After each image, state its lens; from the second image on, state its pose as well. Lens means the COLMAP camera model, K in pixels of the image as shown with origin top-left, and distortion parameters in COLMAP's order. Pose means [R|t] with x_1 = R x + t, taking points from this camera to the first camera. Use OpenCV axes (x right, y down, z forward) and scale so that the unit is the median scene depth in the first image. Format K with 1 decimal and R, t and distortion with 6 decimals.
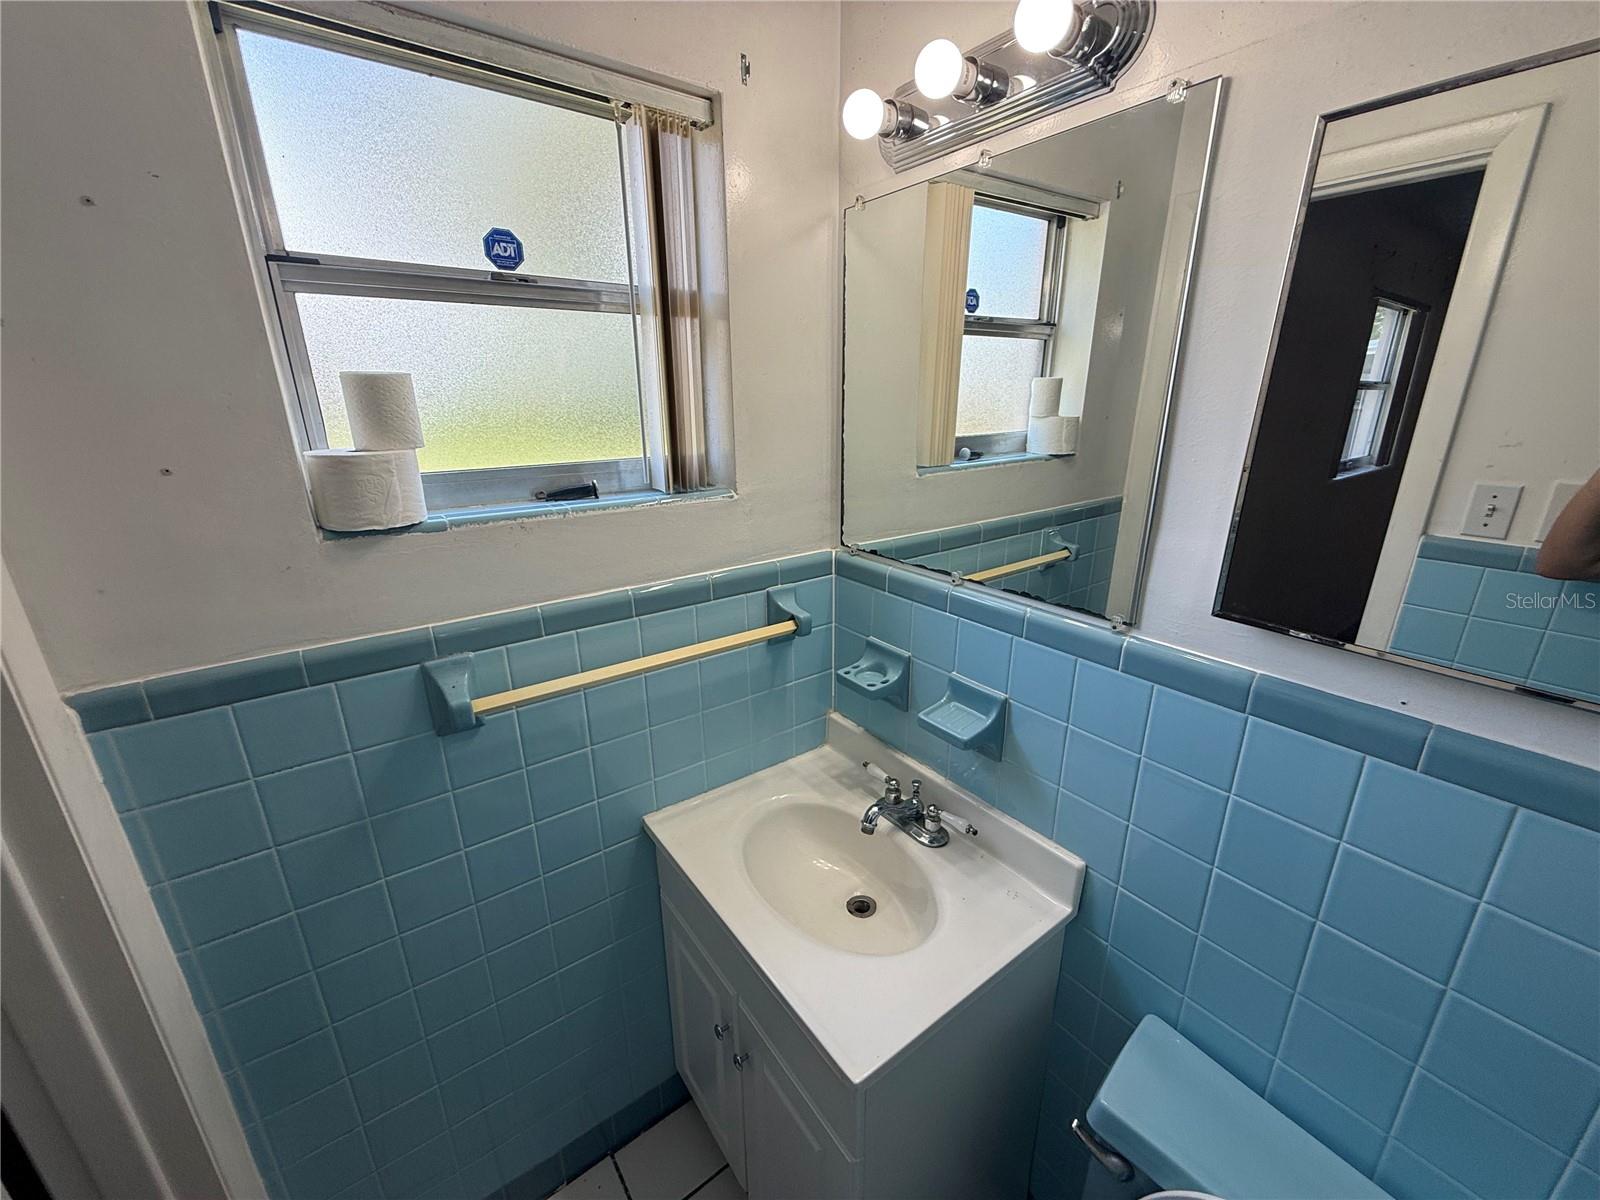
lens RADIAL K [[638.3, 0, 798.2], [0, 638.3, 598.7], [0, 0, 1]] dist [0.000327, -0.000222]
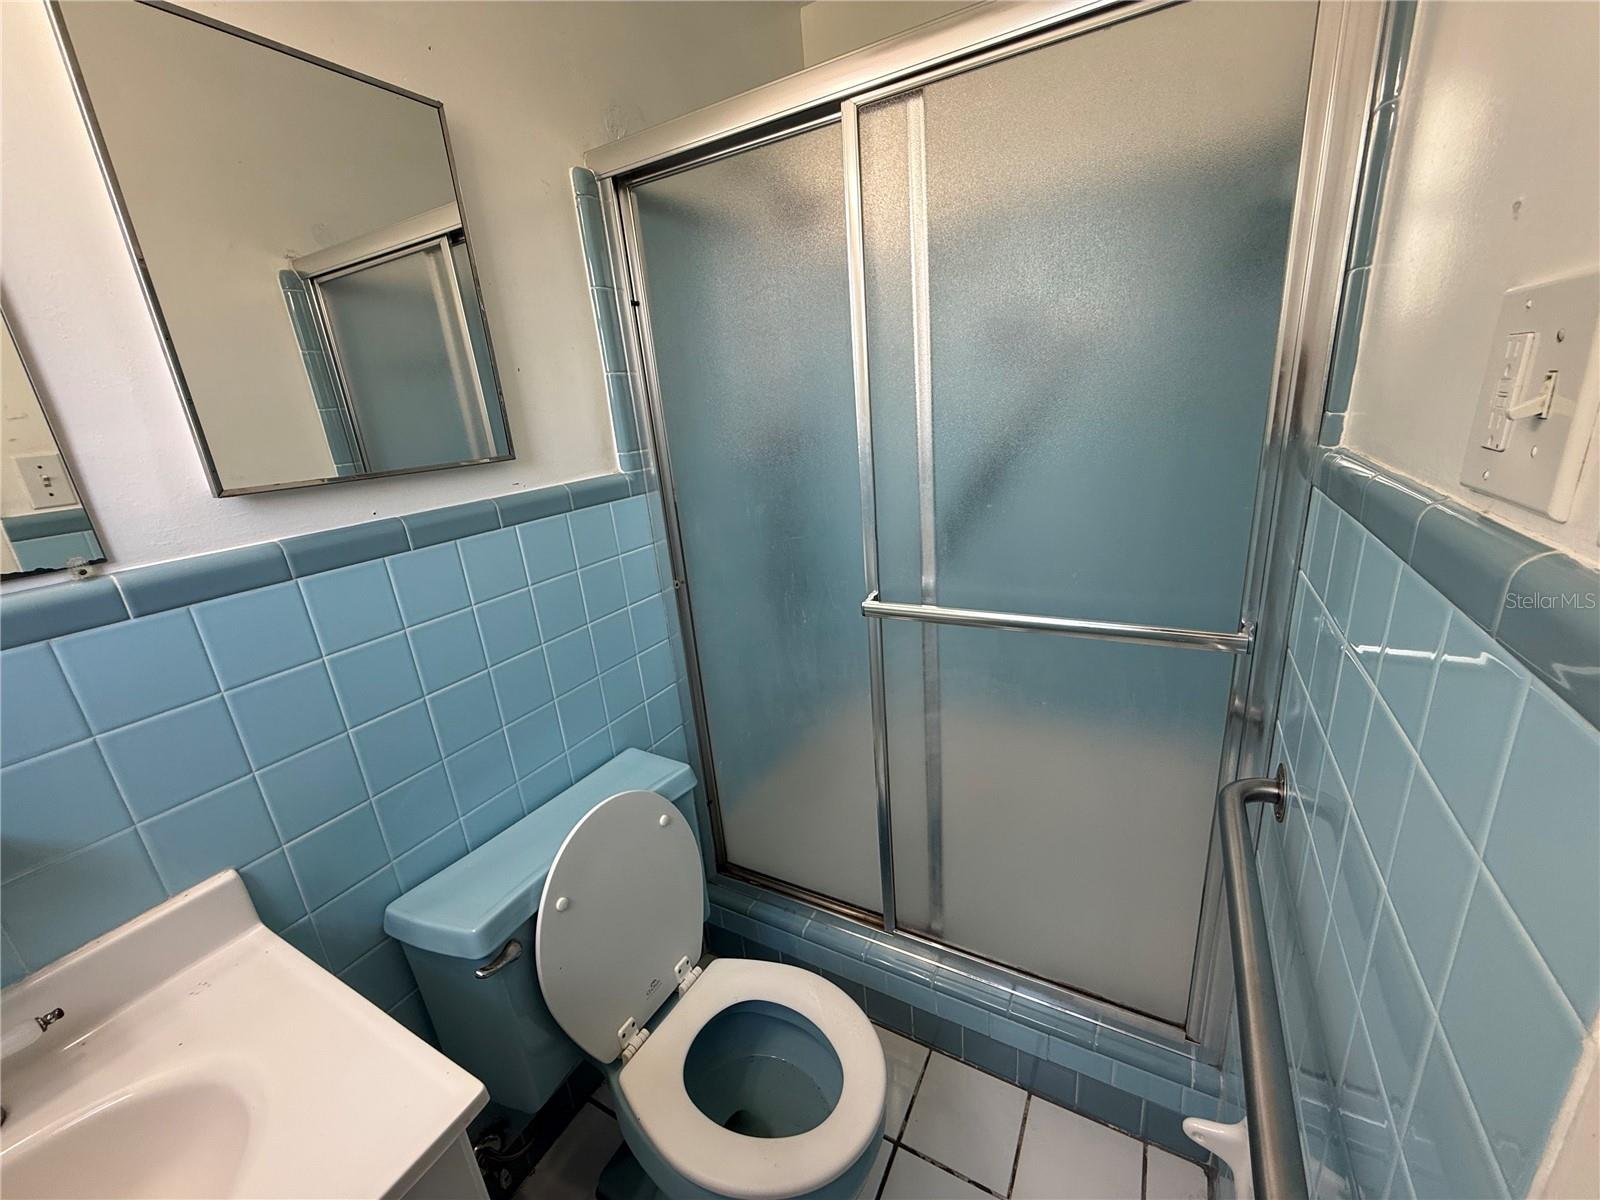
lens RADIAL K [[638.3, 0, 798.2], [0, 638.3, 598.7], [0, 0, 1]] dist [0.000327, -0.000222]
pose [[-0.418493, -0.233308, 0.877742, -0.509432], [0.363566, 0.842595, 0.397308, 0.076440], [-0.832276, 0.485388, -0.267797, 0.508019]]
